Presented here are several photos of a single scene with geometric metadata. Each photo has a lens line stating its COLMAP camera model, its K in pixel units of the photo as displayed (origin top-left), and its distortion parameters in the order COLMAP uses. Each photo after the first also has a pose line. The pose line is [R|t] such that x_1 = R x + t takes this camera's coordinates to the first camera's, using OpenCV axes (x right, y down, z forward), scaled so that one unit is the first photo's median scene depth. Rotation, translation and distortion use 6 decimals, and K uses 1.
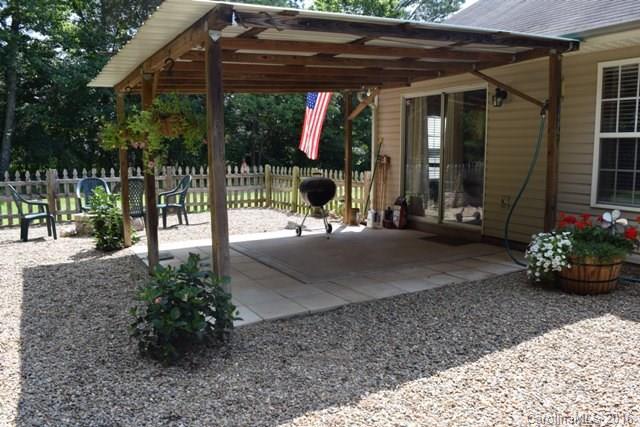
lens RADIAL K [[499.2, 0, 320.0], [0, 499.2, 213.5], [0, 0, 1]] dist [-0.131974, 0.079104]
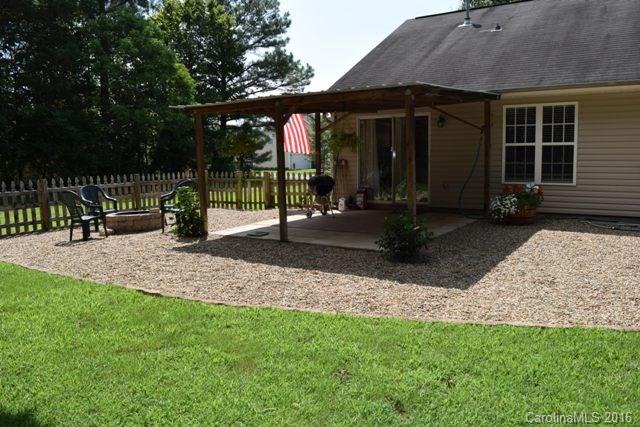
lens RADIAL K [[499.2, 0, 320.0], [0, 499.2, 213.5], [0, 0, 1]] dist [-0.131974, 0.079104]
pose [[0.904574, -0.064968, 0.421338, -0.577512], [0.070616, 0.997501, 0.002203, 0.030875], [-0.420428, 0.027761, 0.906901, -0.262604]]
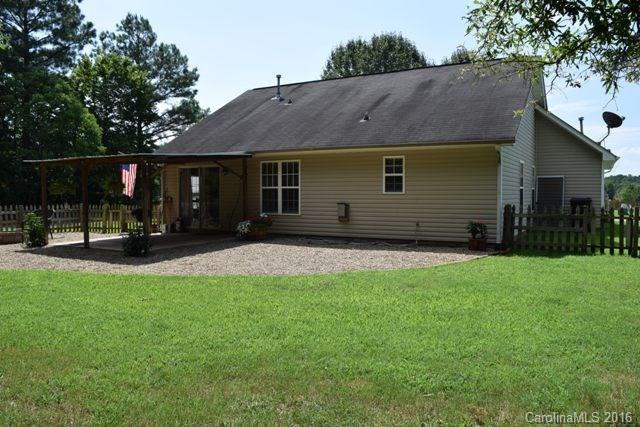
lens RADIAL K [[499.2, 0, 320.0], [0, 499.2, 213.5], [0, 0, 1]] dist [-0.131974, 0.079104]
pose [[0.861236, -0.021749, 0.507739, -0.374528], [0.064512, 0.995680, -0.066778, 0.127026], [-0.504093, 0.090267, 0.858919, -1.039793]]
